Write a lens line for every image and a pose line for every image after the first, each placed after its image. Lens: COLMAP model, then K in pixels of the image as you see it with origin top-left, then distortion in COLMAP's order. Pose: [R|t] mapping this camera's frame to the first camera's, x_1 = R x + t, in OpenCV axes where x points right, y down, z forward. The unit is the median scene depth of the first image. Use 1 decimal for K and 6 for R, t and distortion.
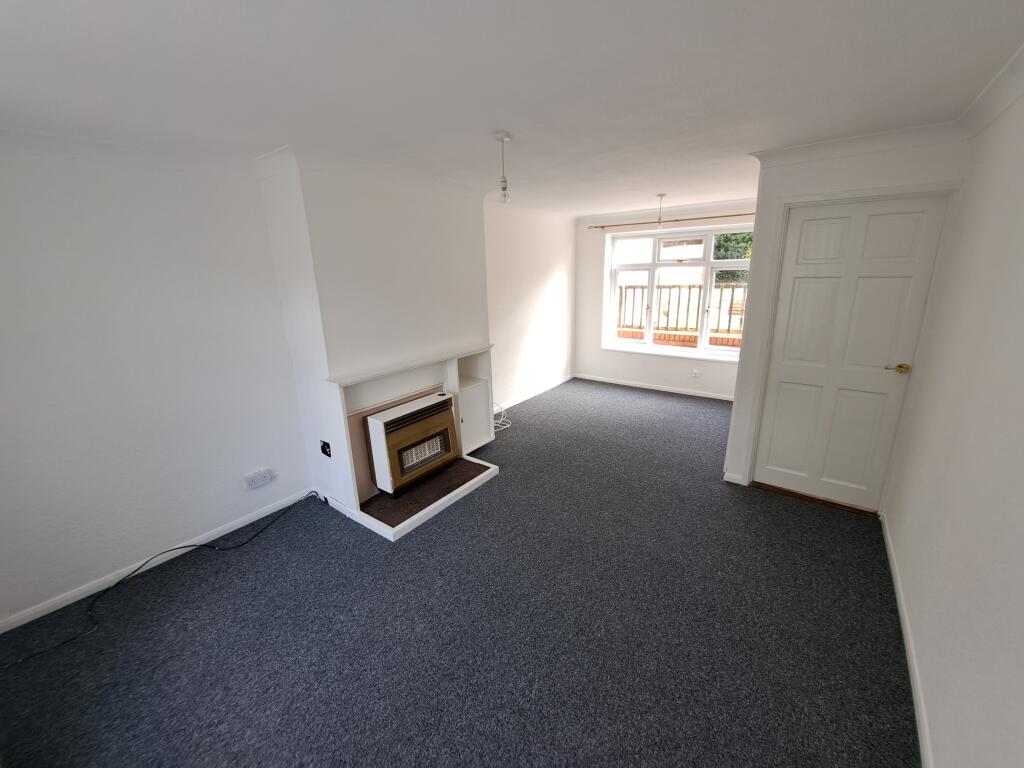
lens RADIAL K [[412.8, 0, 508.5], [0, 412.8, 385.3], [0, 0, 1]] dist [-0.000193, 0.000069]
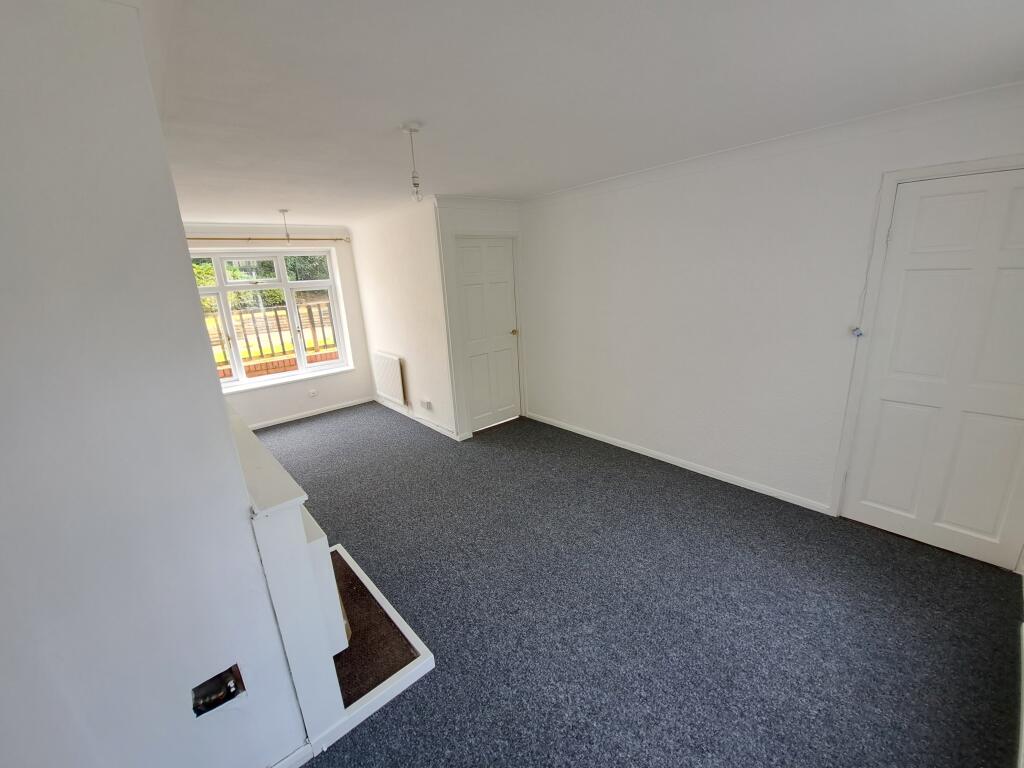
lens RADIAL K [[412.8, 0, 509.1], [0, 412.8, 383.9], [0, 0, 1]] dist [-0.000193, 0.000069]
pose [[0.198507, -0.235997, 0.951262, -0.470532], [0.315220, 0.934382, 0.166030, -0.077173], [-0.928026, 0.266898, 0.259873, 0.347395]]
